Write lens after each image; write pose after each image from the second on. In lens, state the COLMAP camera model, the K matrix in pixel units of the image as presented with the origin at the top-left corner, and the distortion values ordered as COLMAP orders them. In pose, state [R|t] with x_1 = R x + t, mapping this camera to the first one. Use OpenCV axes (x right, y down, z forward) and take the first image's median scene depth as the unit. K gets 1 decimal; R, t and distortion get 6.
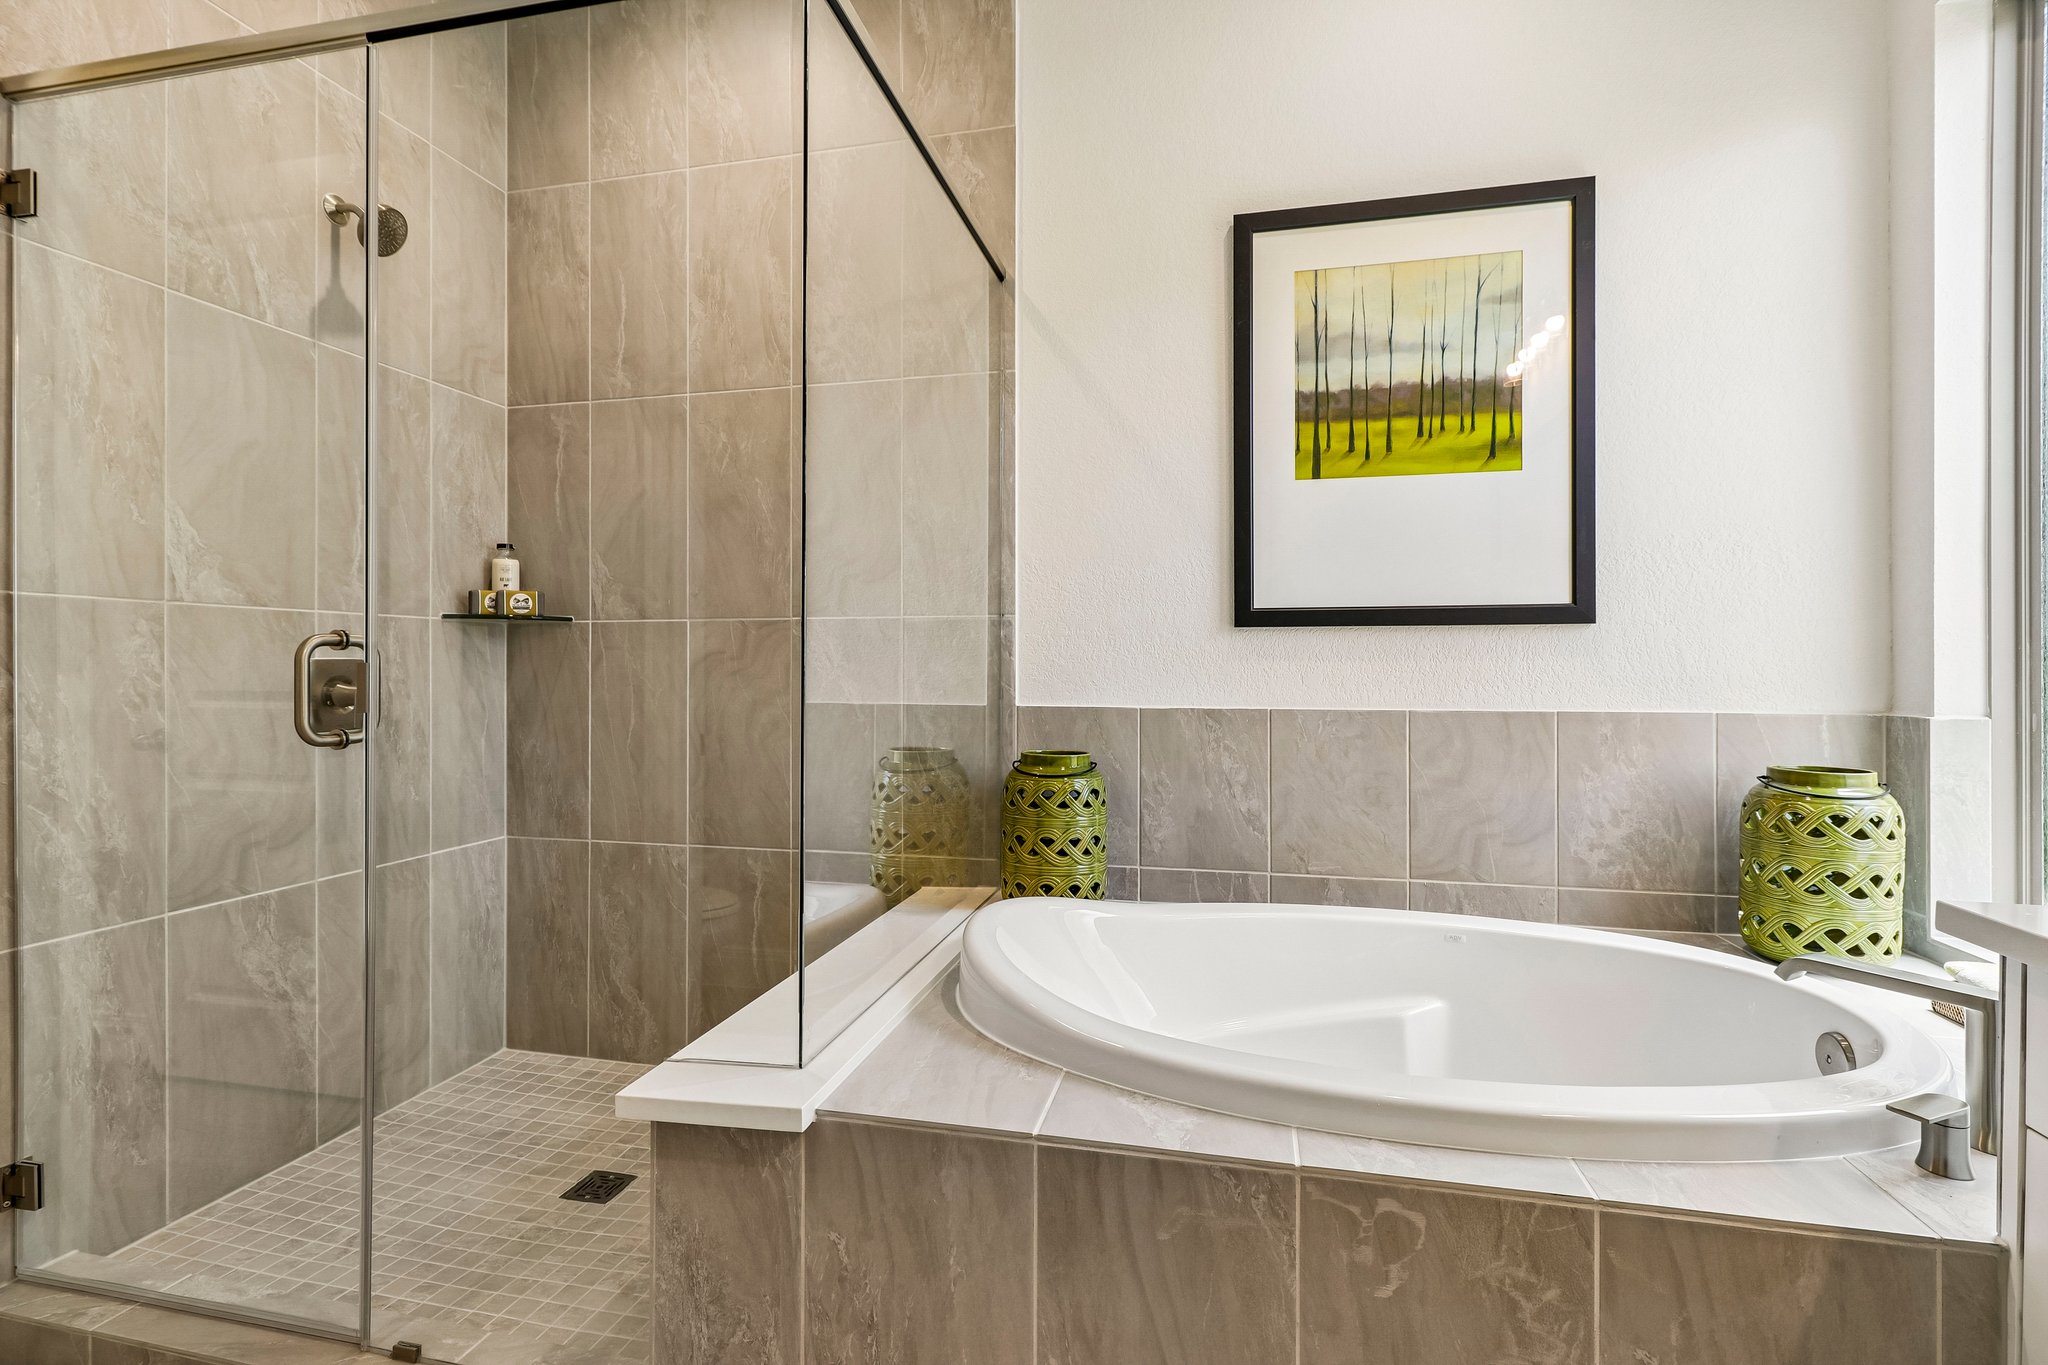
lens RADIAL K [[964.9, 0, 1020.2], [0, 964.9, 663.5], [0, 0, 1]] dist [0.003446, -0.000477]
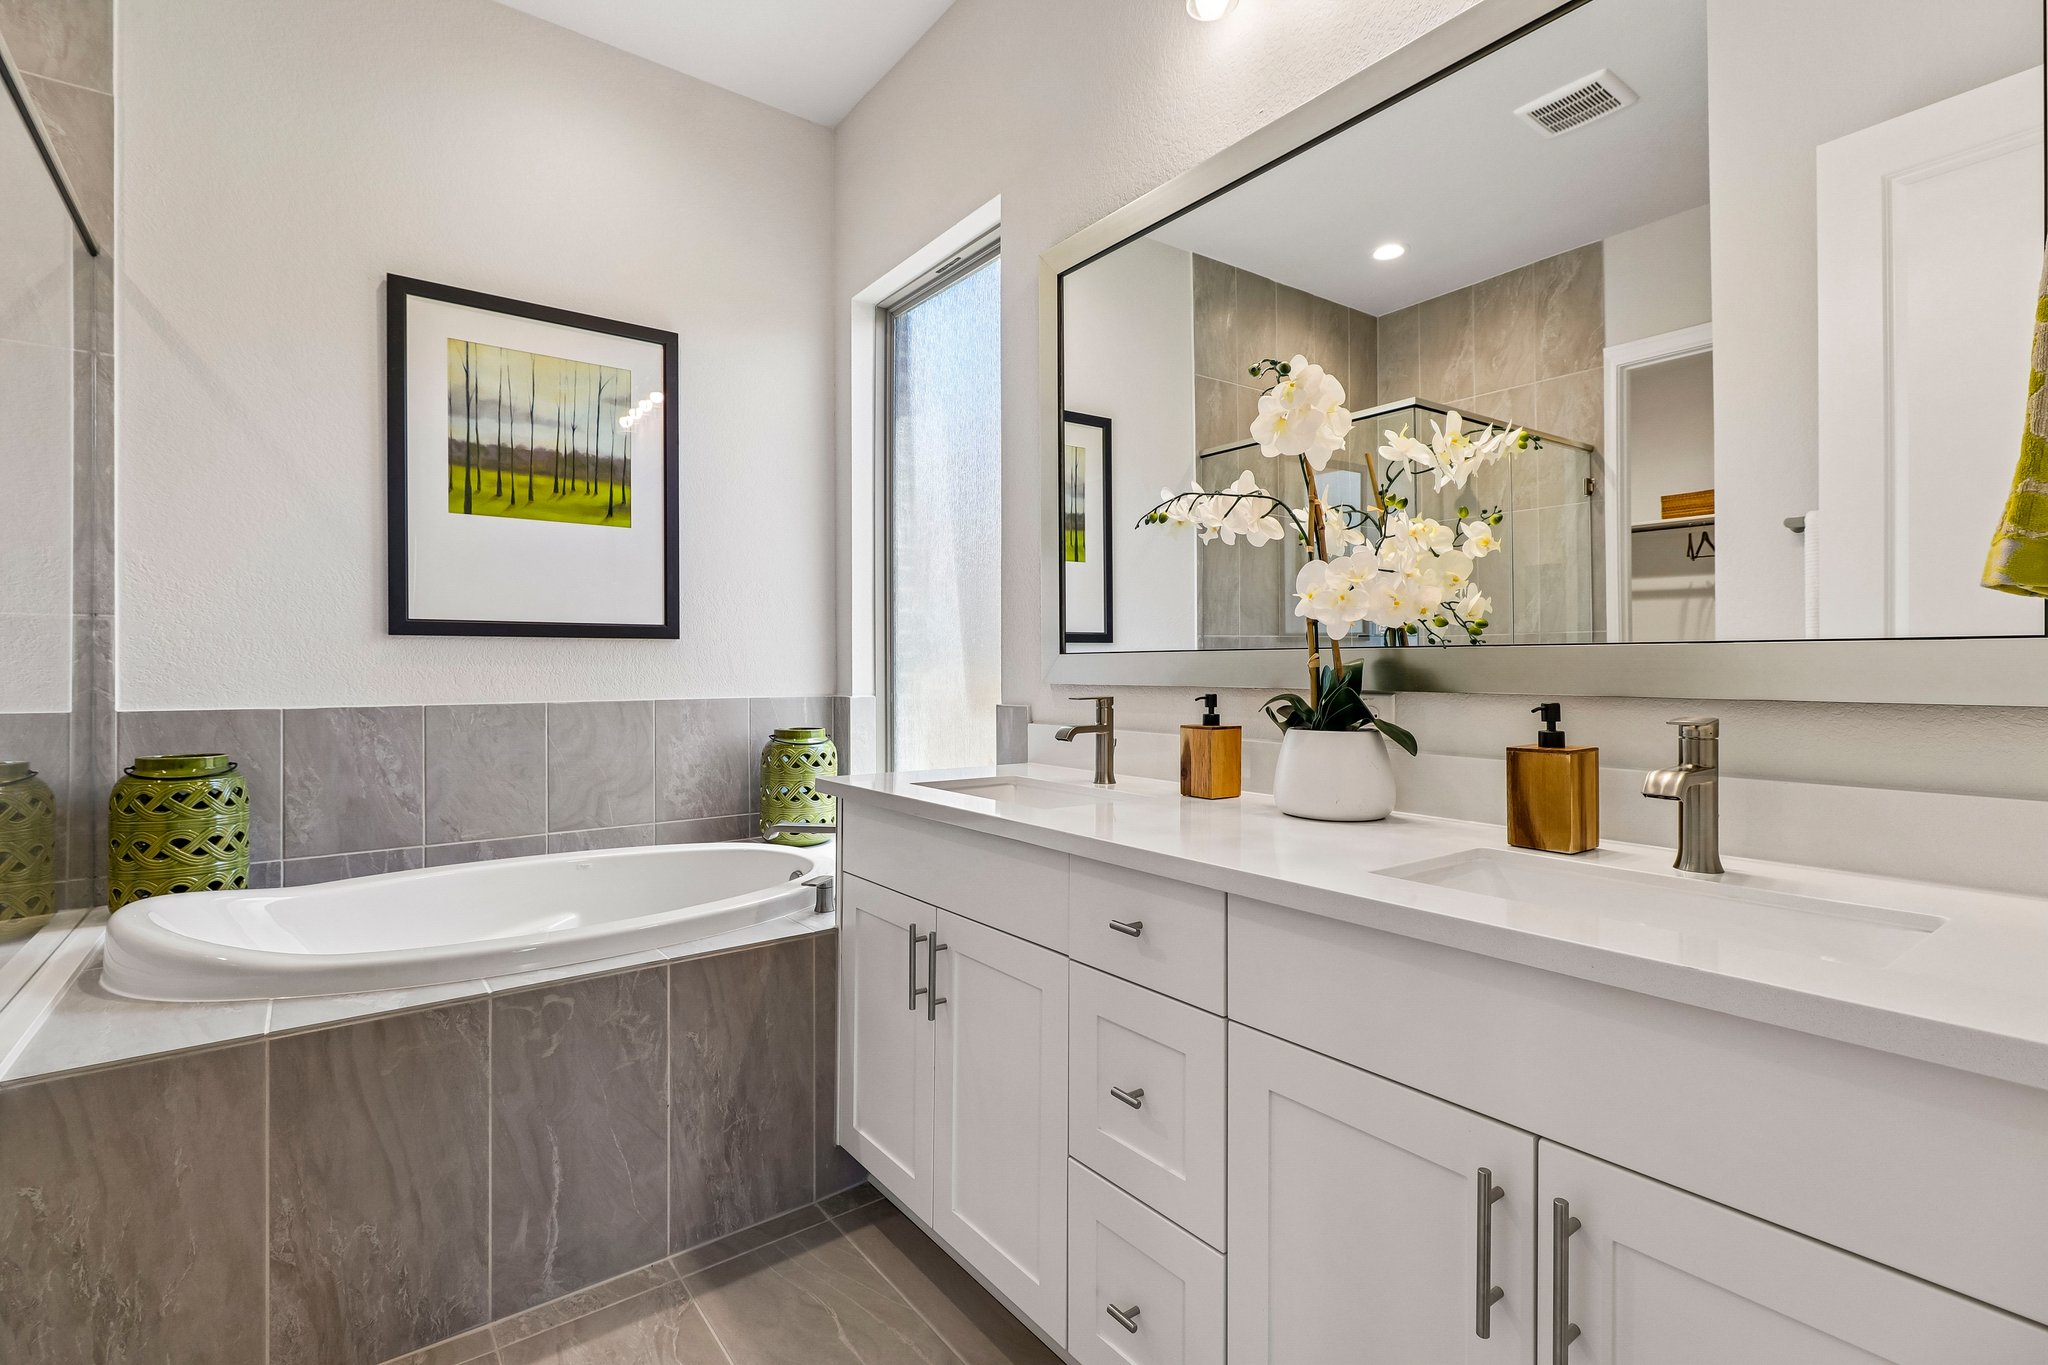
lens RADIAL K [[943.1, 0, 1020.1], [0, 943.1, 668.8], [0, 0, 1]] dist [0.001476, -0.001186]
pose [[0.646422, -0.002894, 0.762975, -0.153796], [0.000037, 0.999993, 0.003762, -0.001627], [-0.762980, -0.002404, 0.646417, -0.303294]]
